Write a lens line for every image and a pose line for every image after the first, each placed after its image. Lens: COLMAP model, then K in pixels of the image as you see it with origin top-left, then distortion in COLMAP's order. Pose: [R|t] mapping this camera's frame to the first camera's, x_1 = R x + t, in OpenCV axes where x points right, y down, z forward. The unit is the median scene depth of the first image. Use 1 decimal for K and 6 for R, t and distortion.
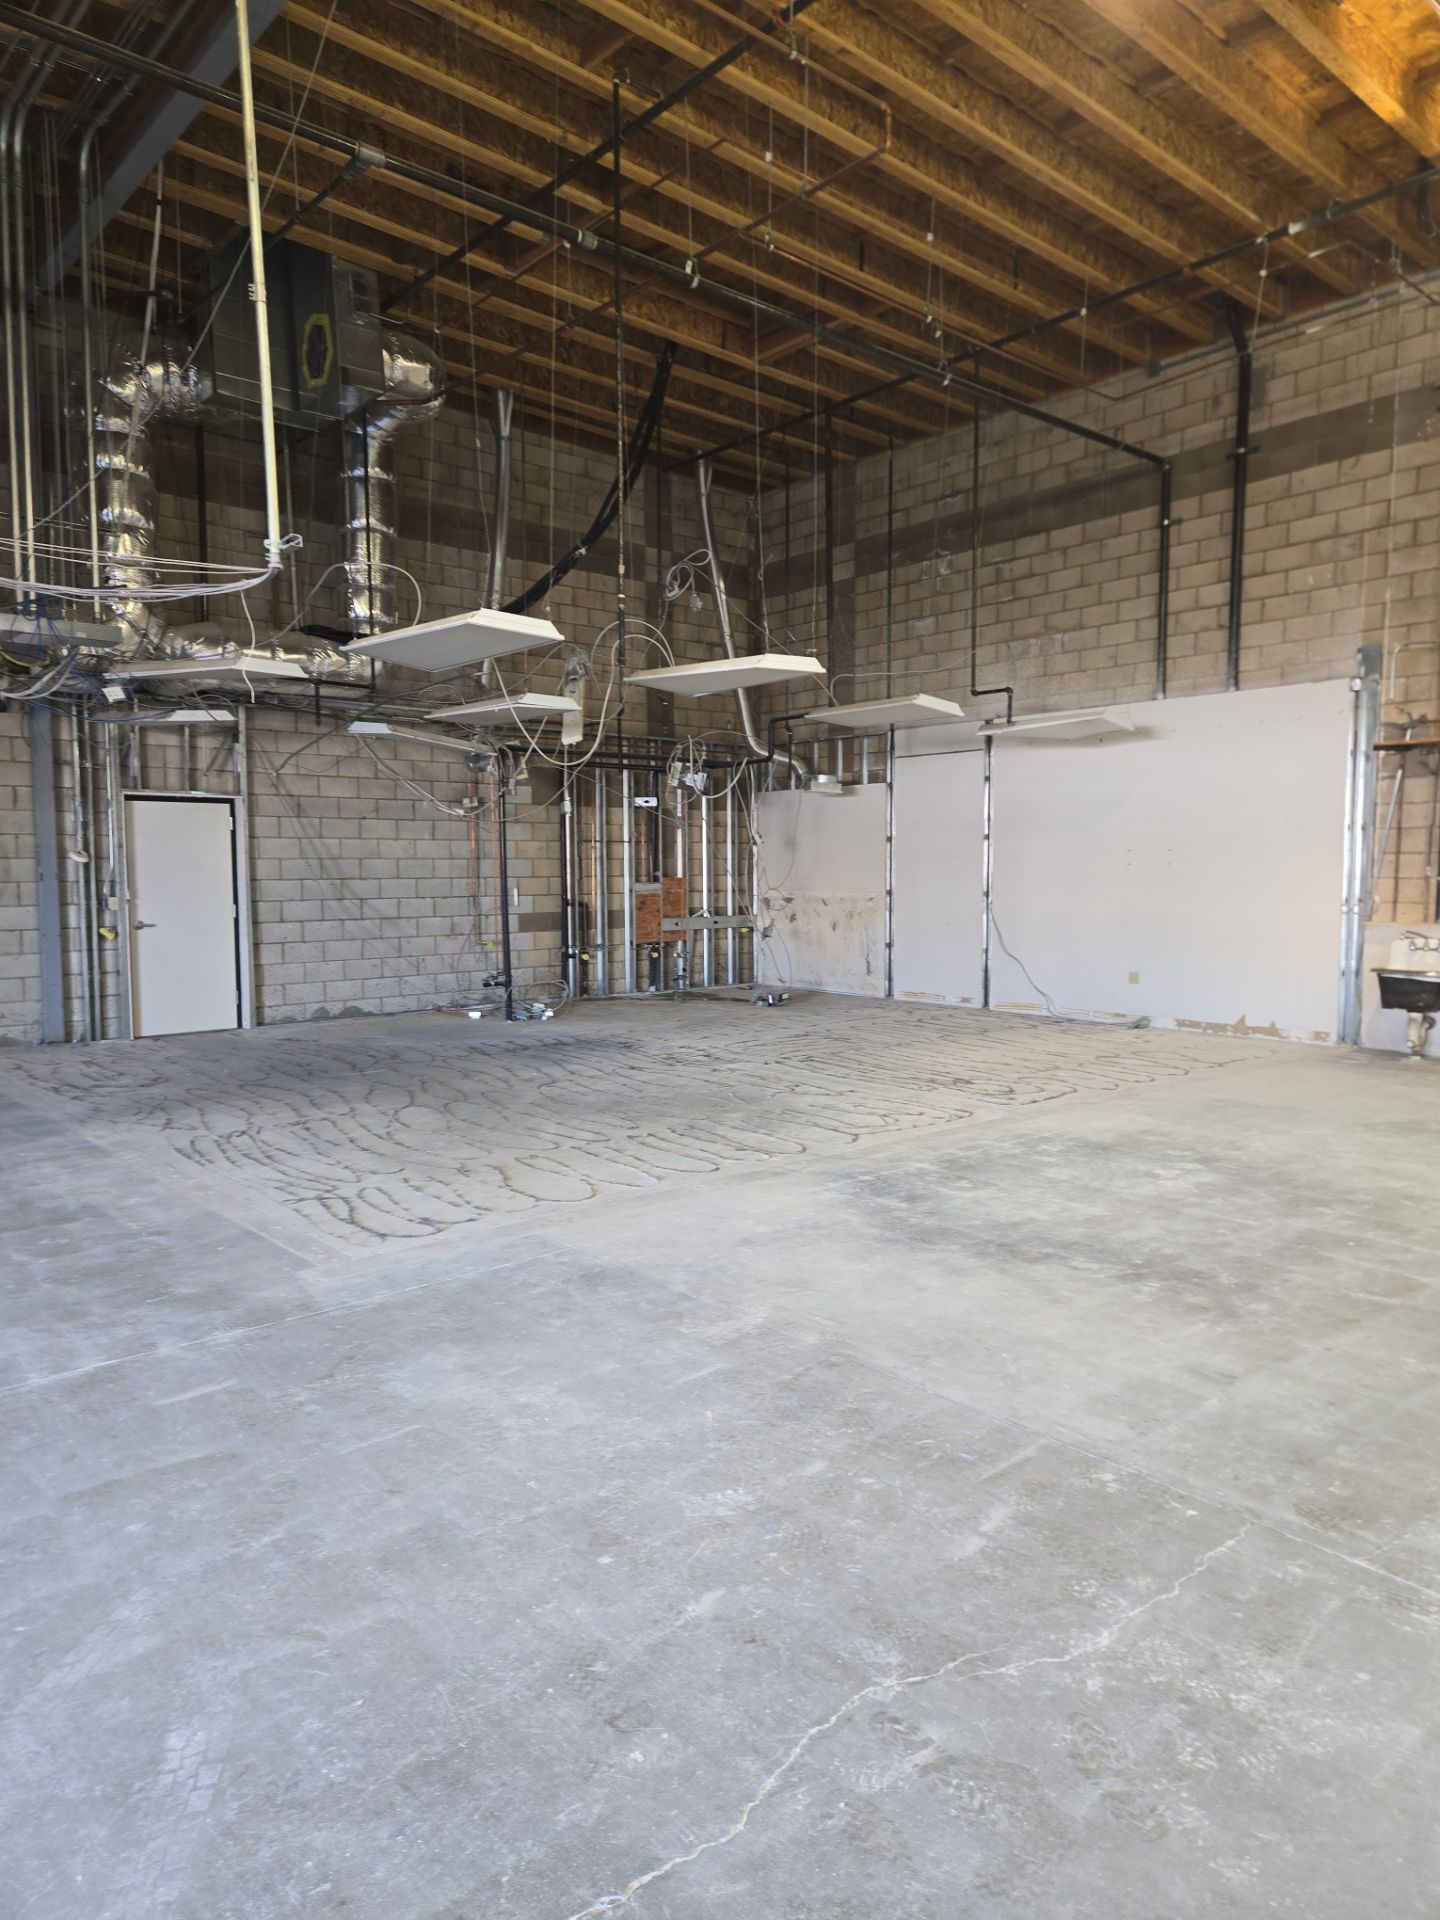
lens RADIAL K [[1276.5, 0, 722.7], [0, 1276.5, 962.8], [0, 0, 1]] dist [0.077523, -0.060024]
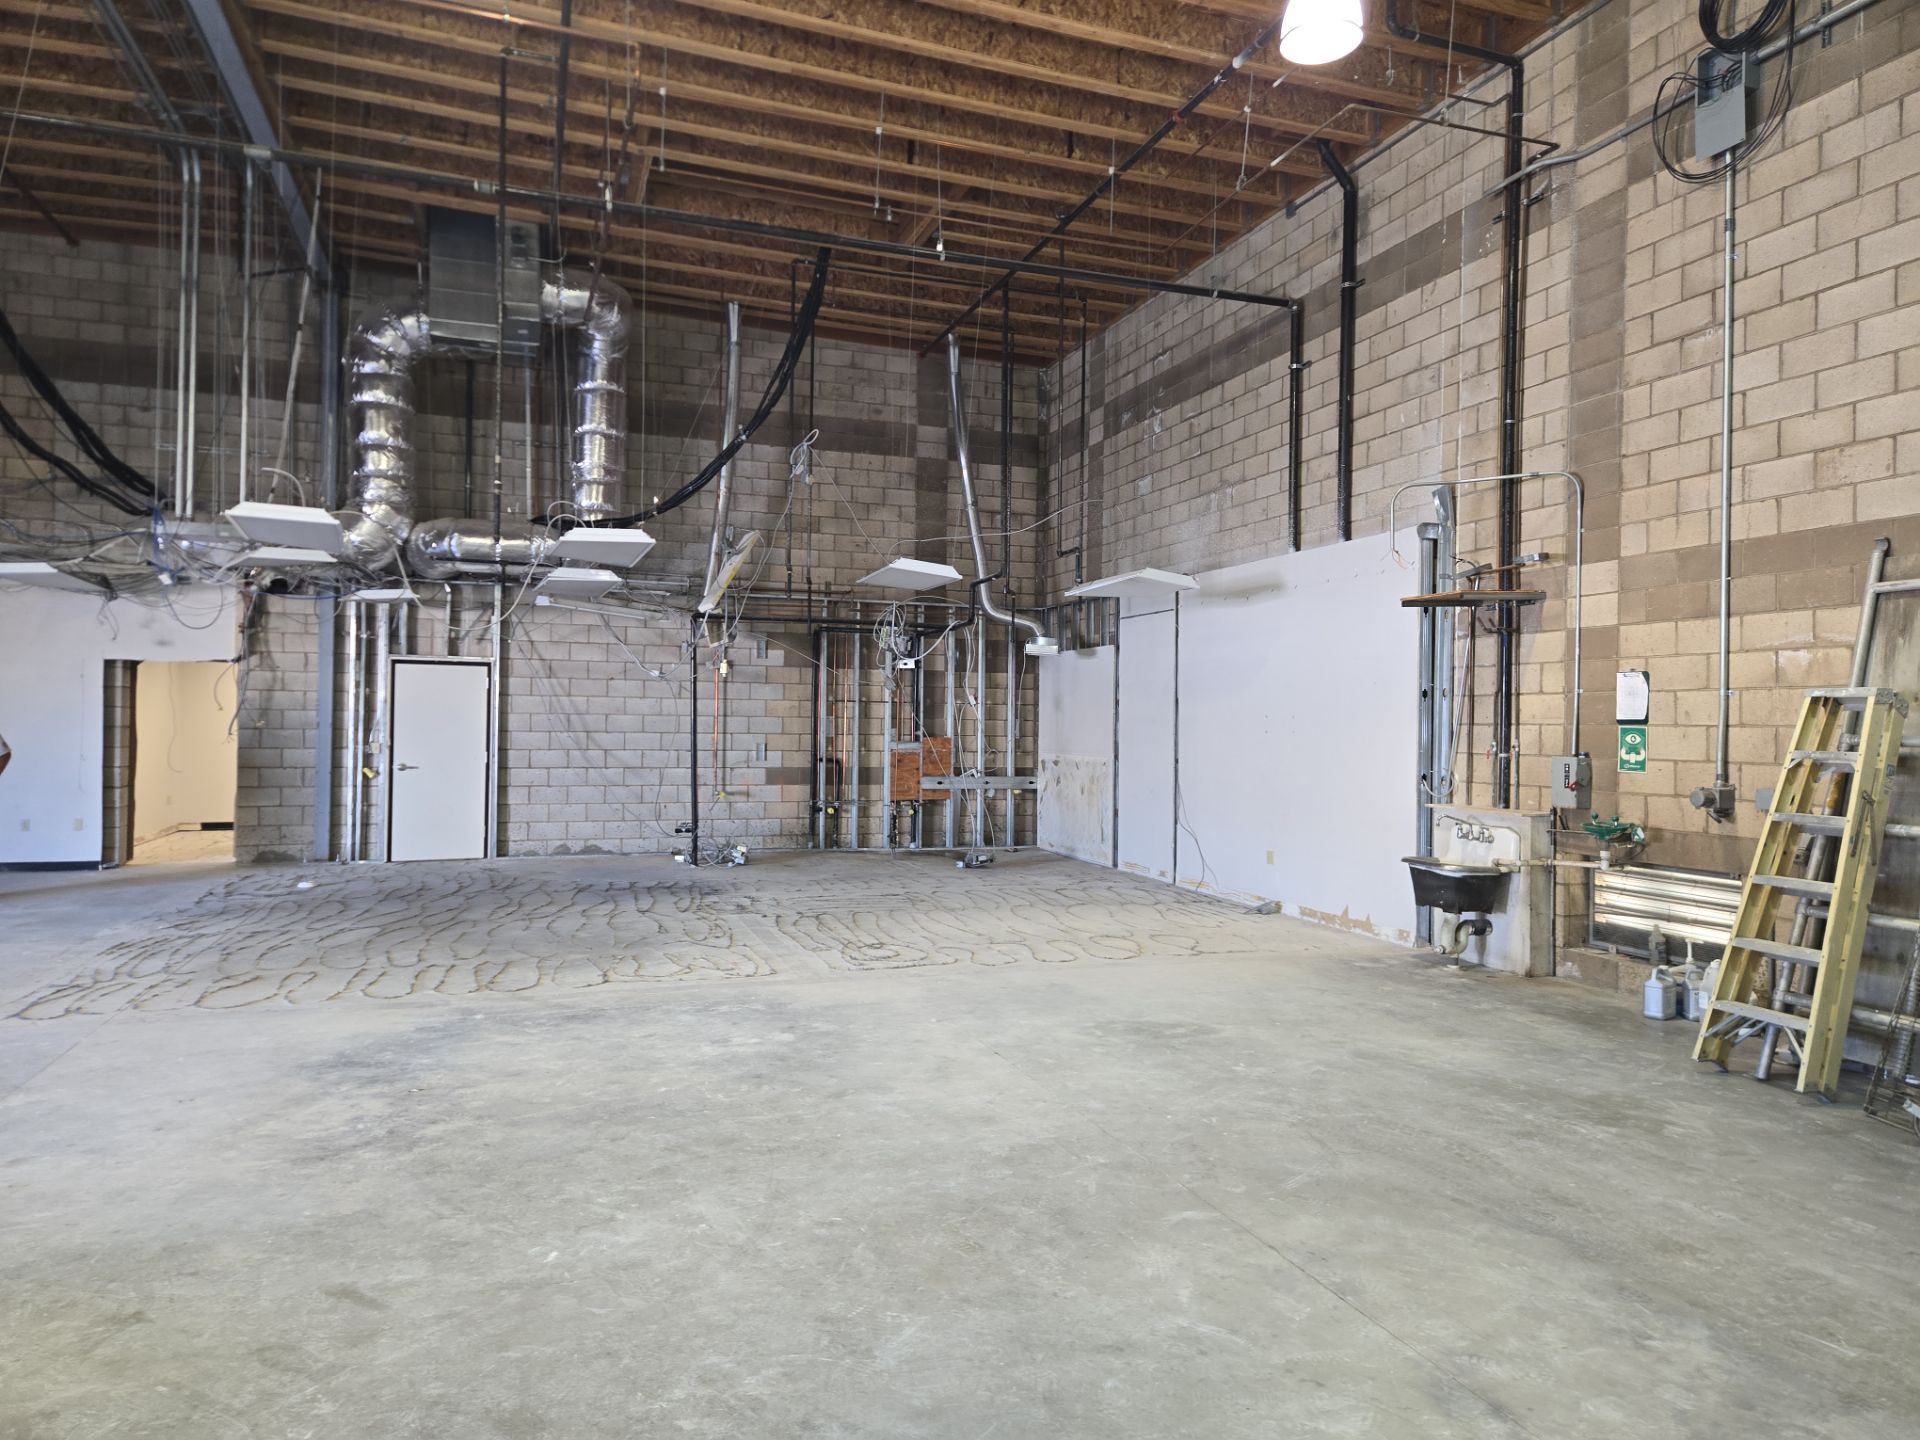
lens RADIAL K [[1276.5, 0, 953.4], [0, 1276.5, 711.2], [0, 0, 1]] dist [0.077523, -0.060024]
pose [[0.926419, 0.013123, -0.376265, 0.506041], [-0.046706, 0.995678, -0.080270, -0.008697], [0.373585, 0.091937, 0.923029, 0.083879]]
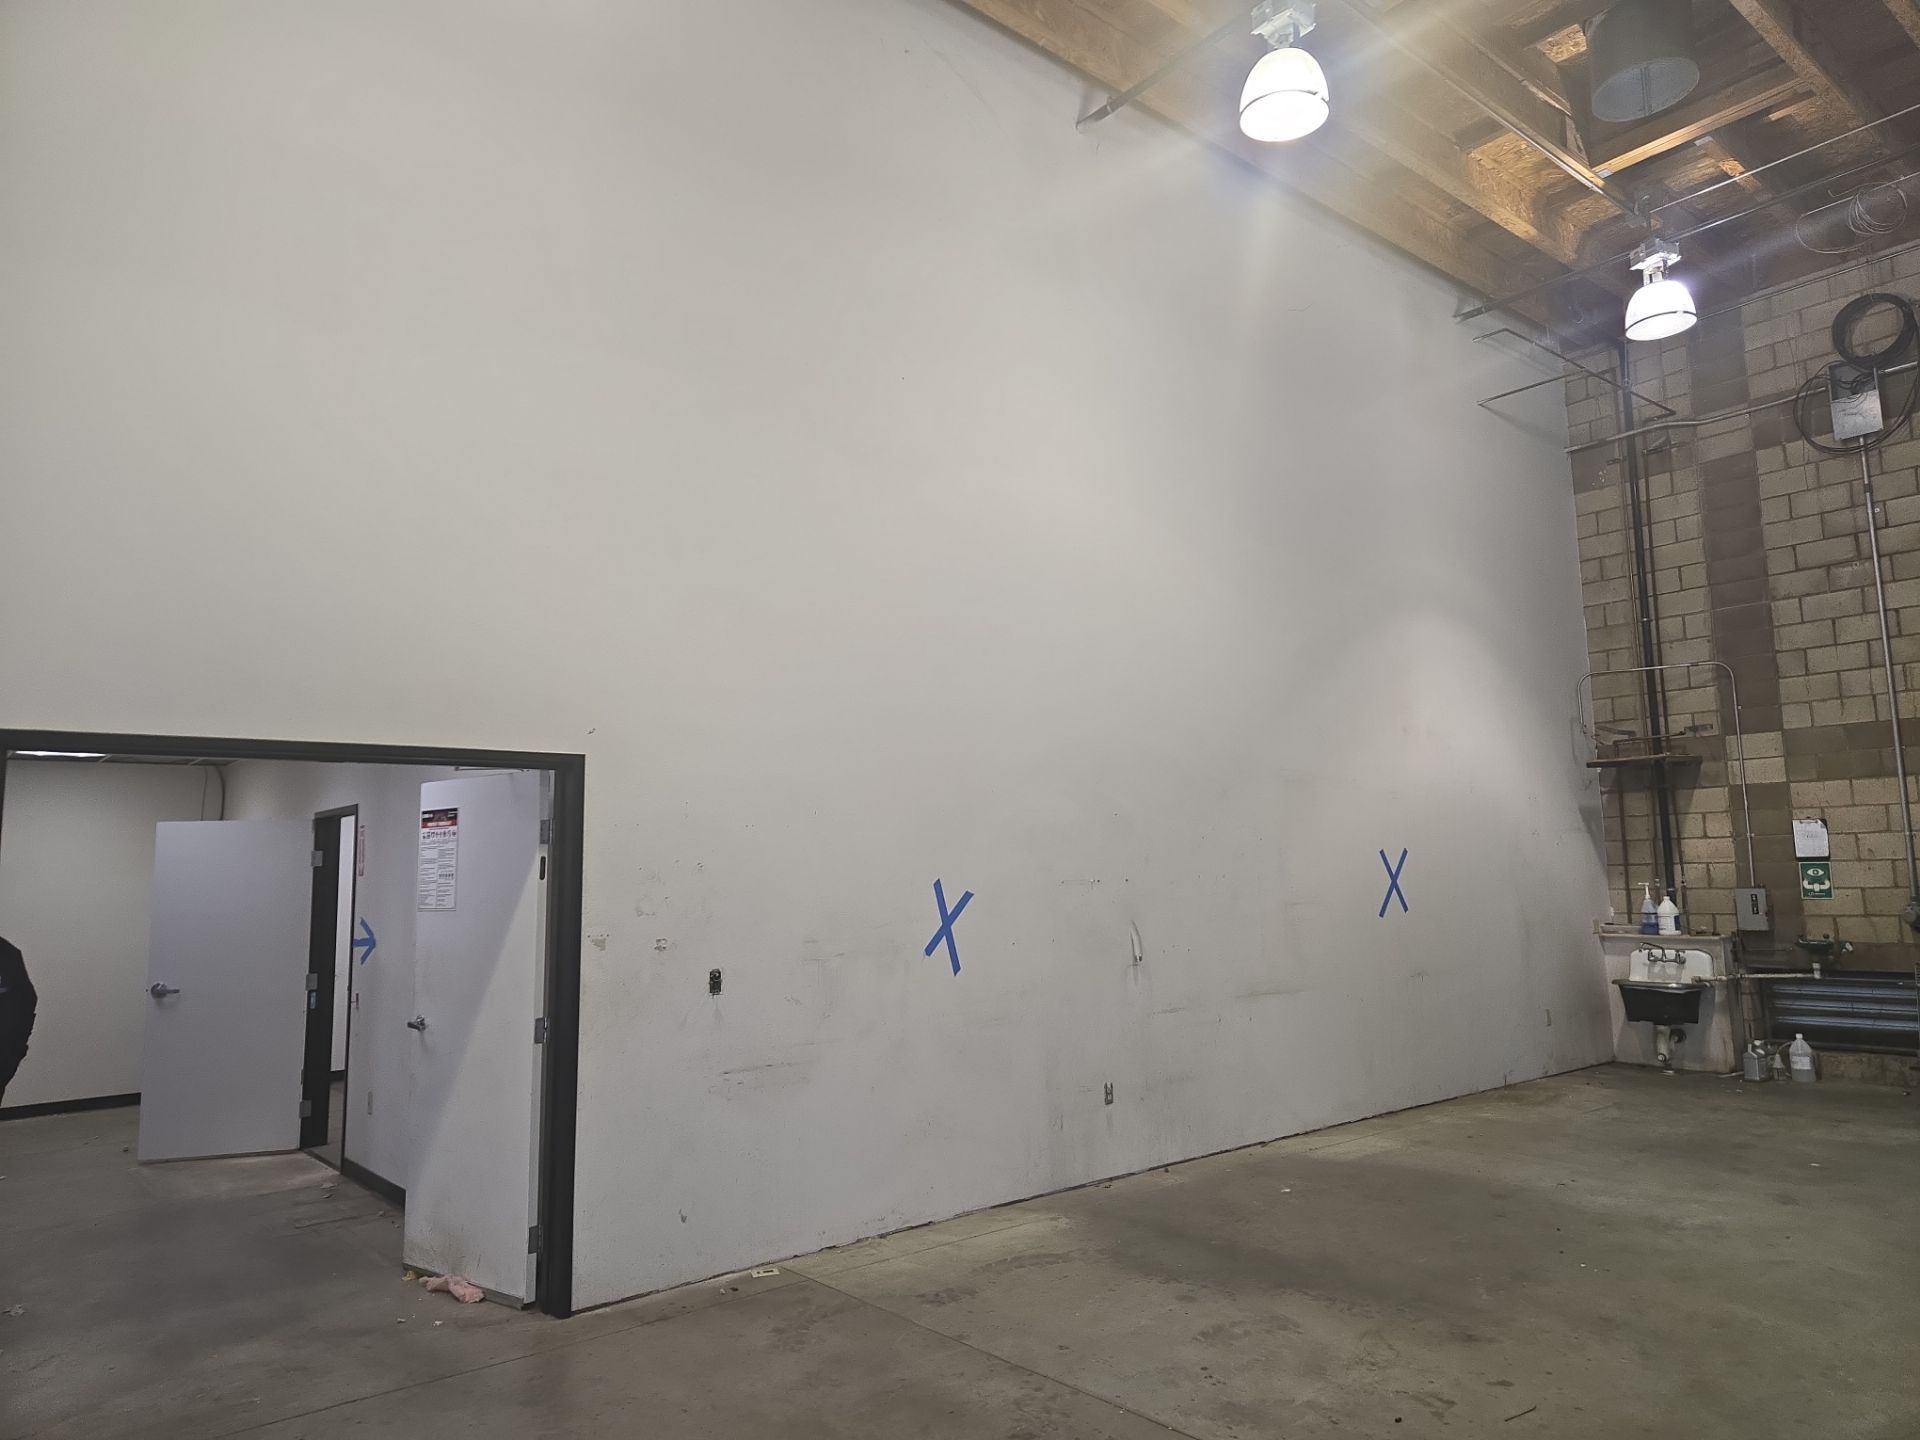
lens RADIAL K [[1276.5, 0, 959.0], [0, 1276.5, 709.9], [0, 0, 1]] dist [0.077523, -0.060024]
pose [[0.999681, -0.021181, -0.013732, 0.008952], [0.017884, 0.978195, -0.206916, -0.001482], [0.017816, 0.206604, 0.978262, -0.037930]]
